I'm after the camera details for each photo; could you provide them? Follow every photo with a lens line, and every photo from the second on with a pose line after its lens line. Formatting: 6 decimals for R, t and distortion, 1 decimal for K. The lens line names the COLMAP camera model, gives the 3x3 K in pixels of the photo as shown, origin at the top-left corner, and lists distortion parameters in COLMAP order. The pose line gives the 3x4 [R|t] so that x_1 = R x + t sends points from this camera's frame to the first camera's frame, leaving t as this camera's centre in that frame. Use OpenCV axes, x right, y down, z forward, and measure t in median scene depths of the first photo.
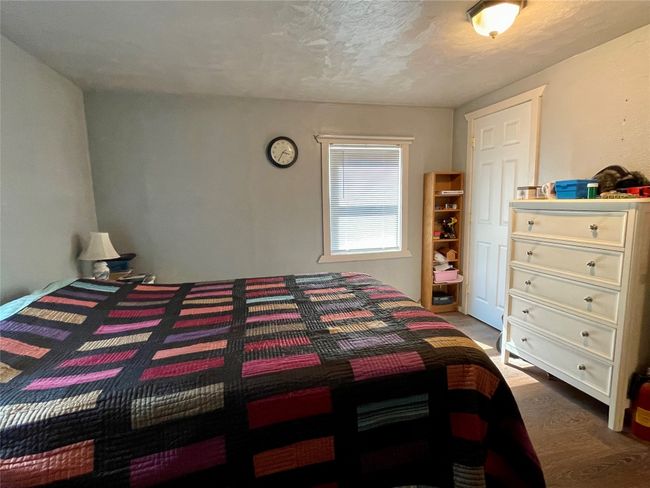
lens RADIAL K [[340.0, 0, 324.6], [0, 340.0, 244.5], [0, 0, 1]] dist [0.000377, 0.002005]
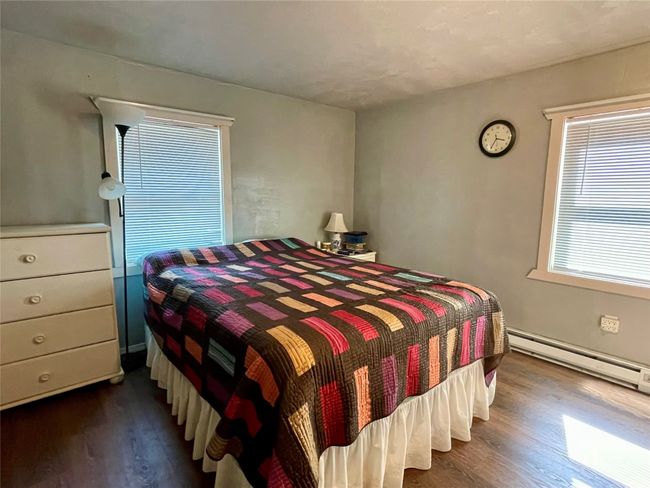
lens RADIAL K [[340.0, 0, 324.4], [0, 340.0, 242.9], [0, 0, 1]] dist [0.000377, 0.002005]
pose [[0.437470, 0.153013, -0.886119, 0.490700], [-0.144401, 0.984582, 0.098725, -0.035540], [0.887563, 0.084767, 0.452820, 0.252077]]
